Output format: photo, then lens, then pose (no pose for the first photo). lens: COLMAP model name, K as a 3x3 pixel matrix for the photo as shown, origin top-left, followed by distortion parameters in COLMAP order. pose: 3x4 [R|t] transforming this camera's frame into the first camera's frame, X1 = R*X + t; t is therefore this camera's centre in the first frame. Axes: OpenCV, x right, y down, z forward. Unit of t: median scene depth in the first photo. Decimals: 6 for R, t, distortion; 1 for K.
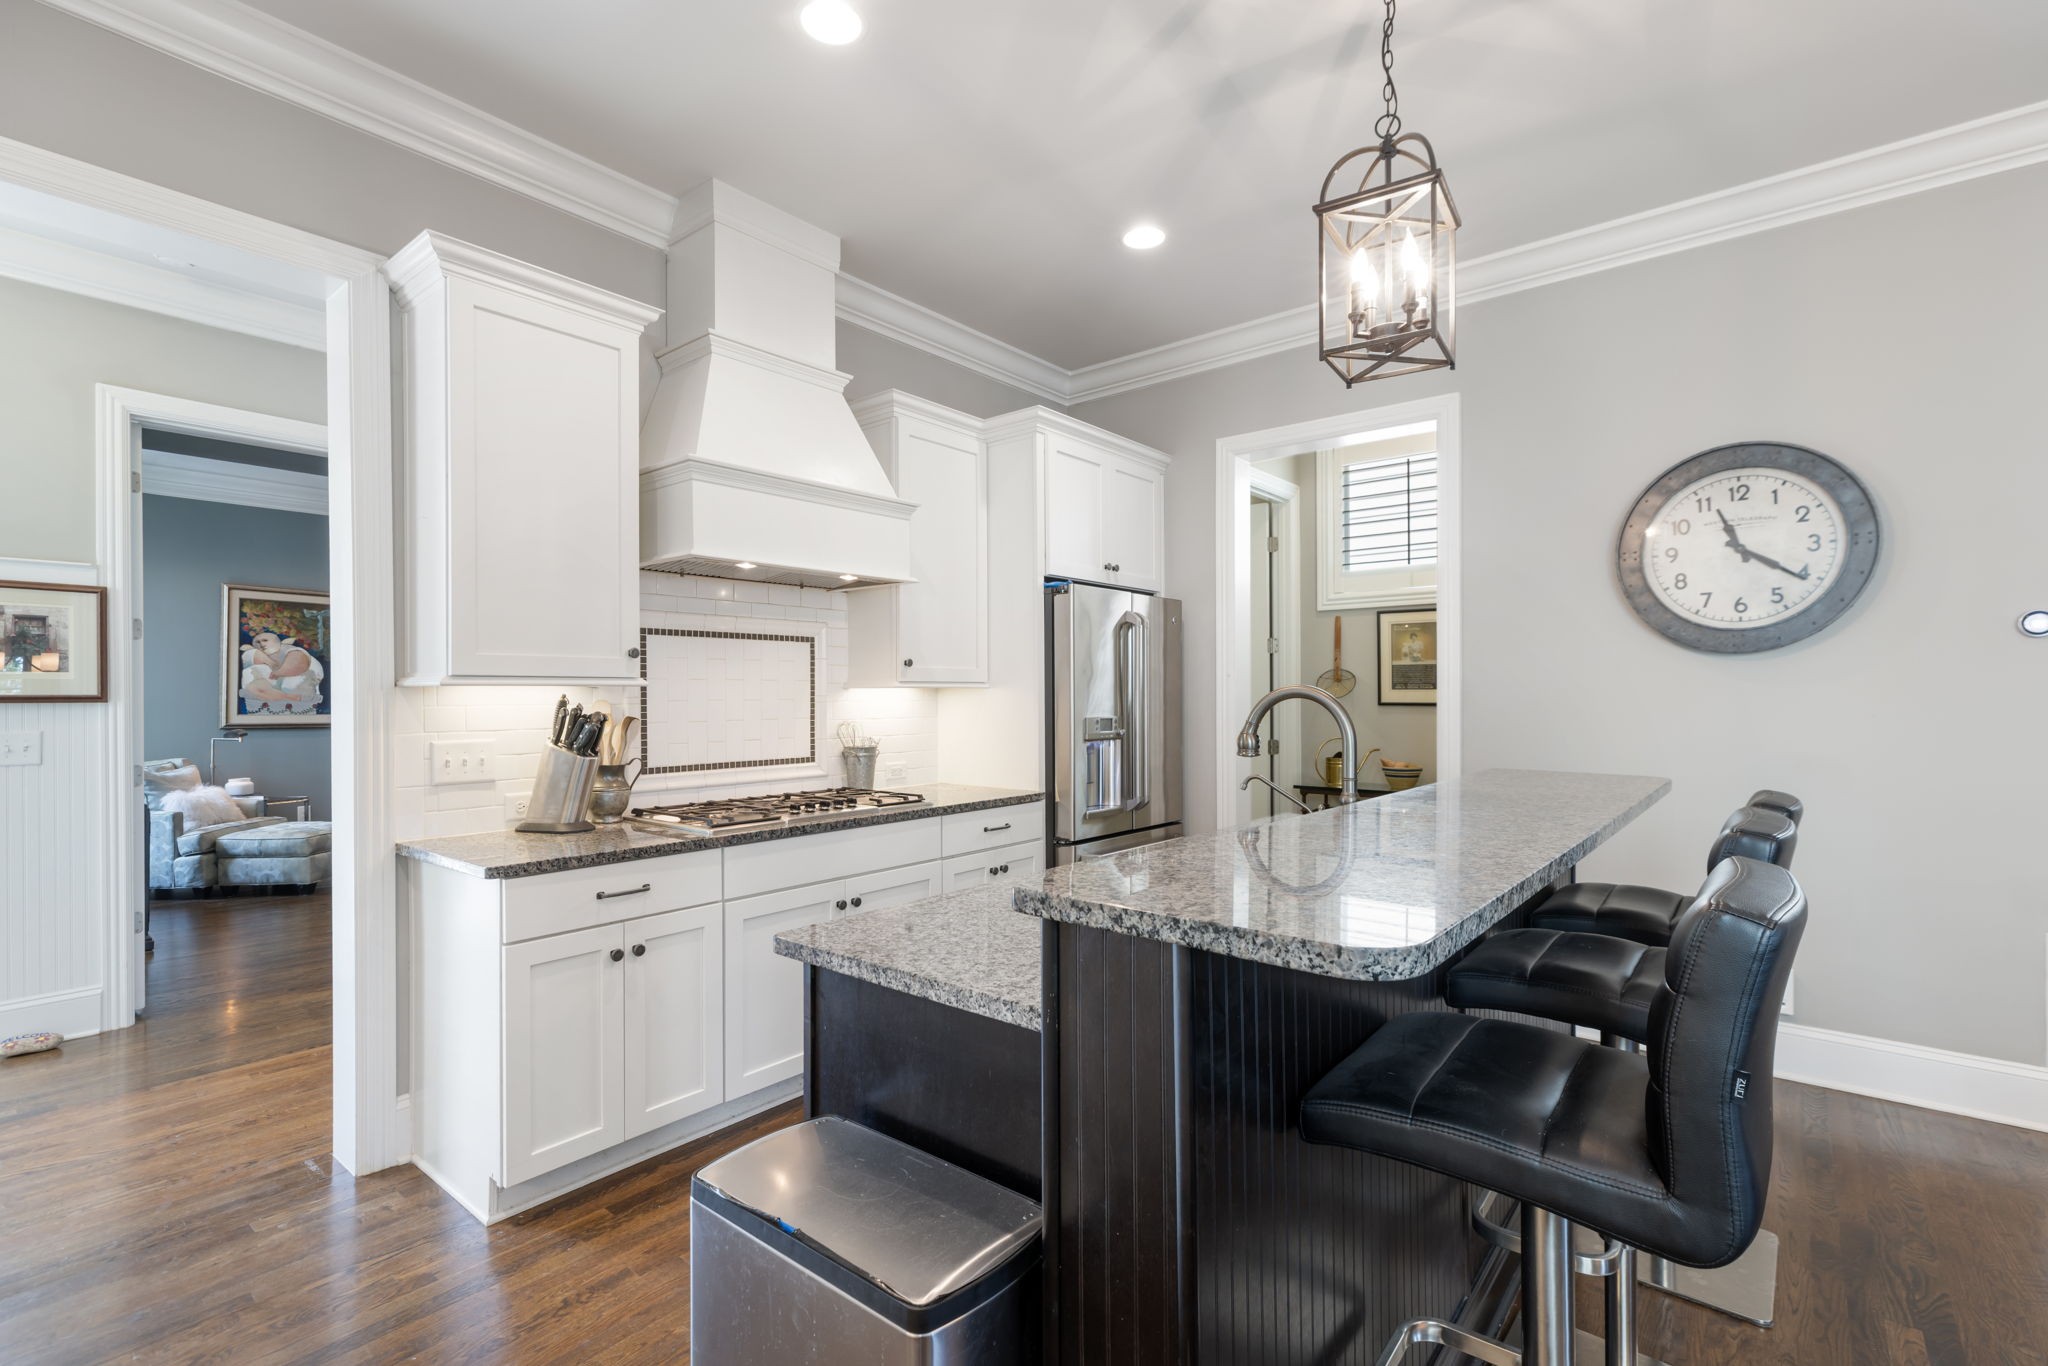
lens RADIAL K [[923.5, 0, 1020.2], [0, 923.5, 697.3], [0, 0, 1]] dist [0.007644, -0.001204]
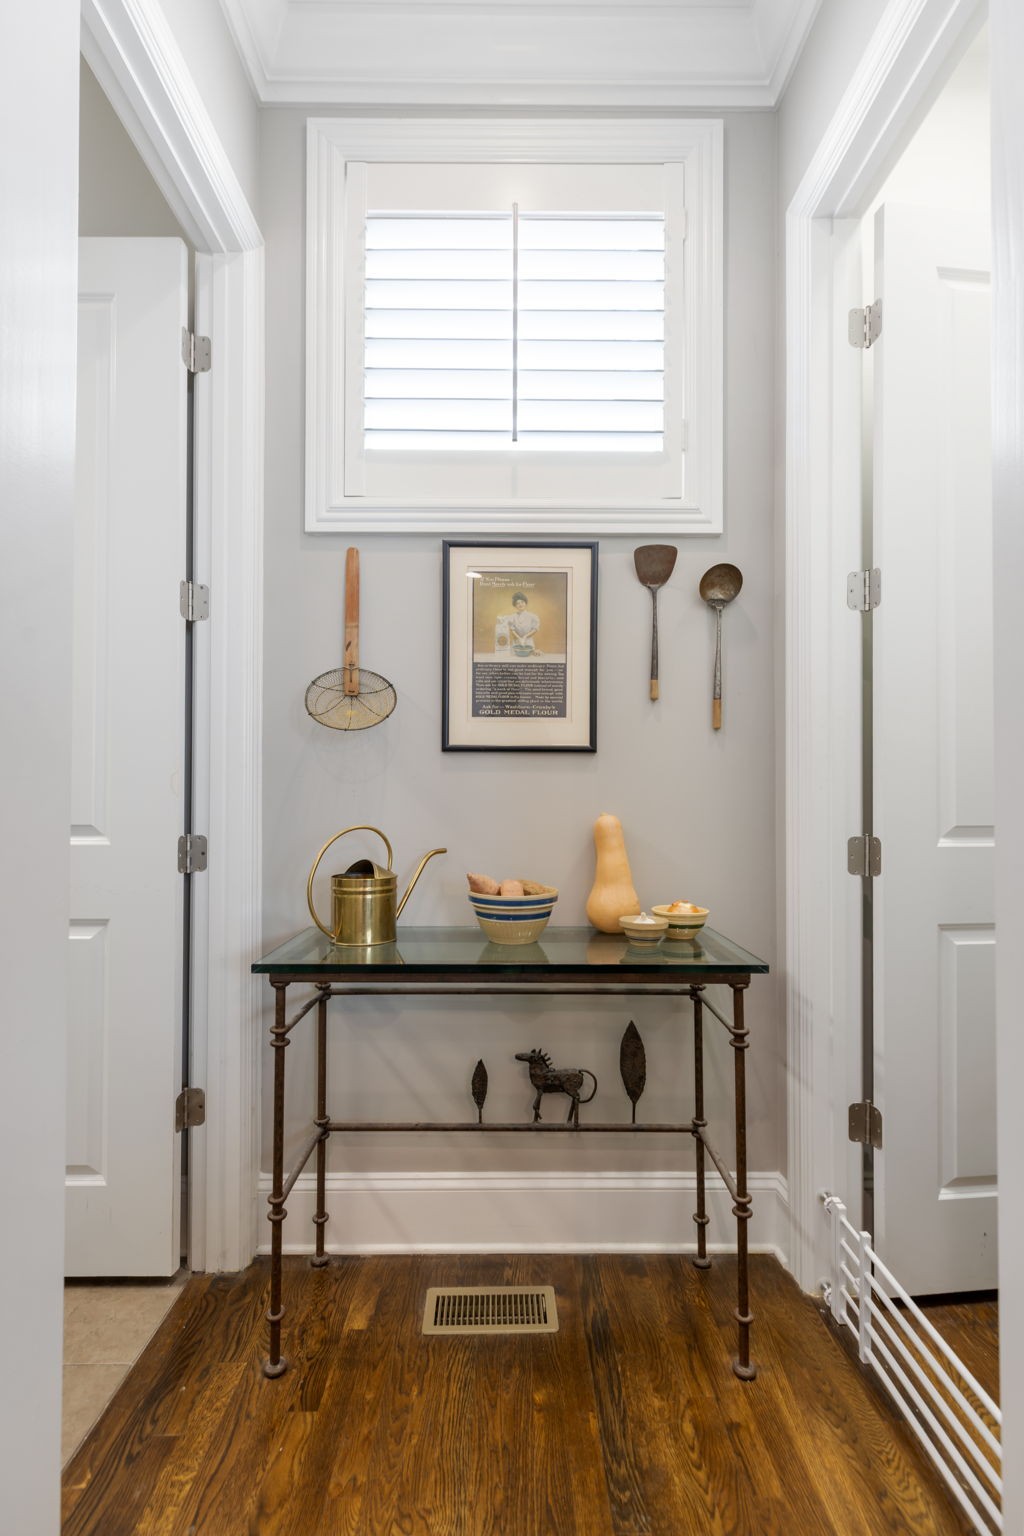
lens RADIAL K [[692.7, 0, 507.2], [0, 692.7, 784.4], [0, 0, 1]] dist [0.007644, -0.001204]
pose [[0.768762, 0.014668, 0.639367, 0.197644], [-0.007398, 0.999874, -0.014043, 0.029104], [-0.639493, 0.006065, 0.768773, 0.723344]]
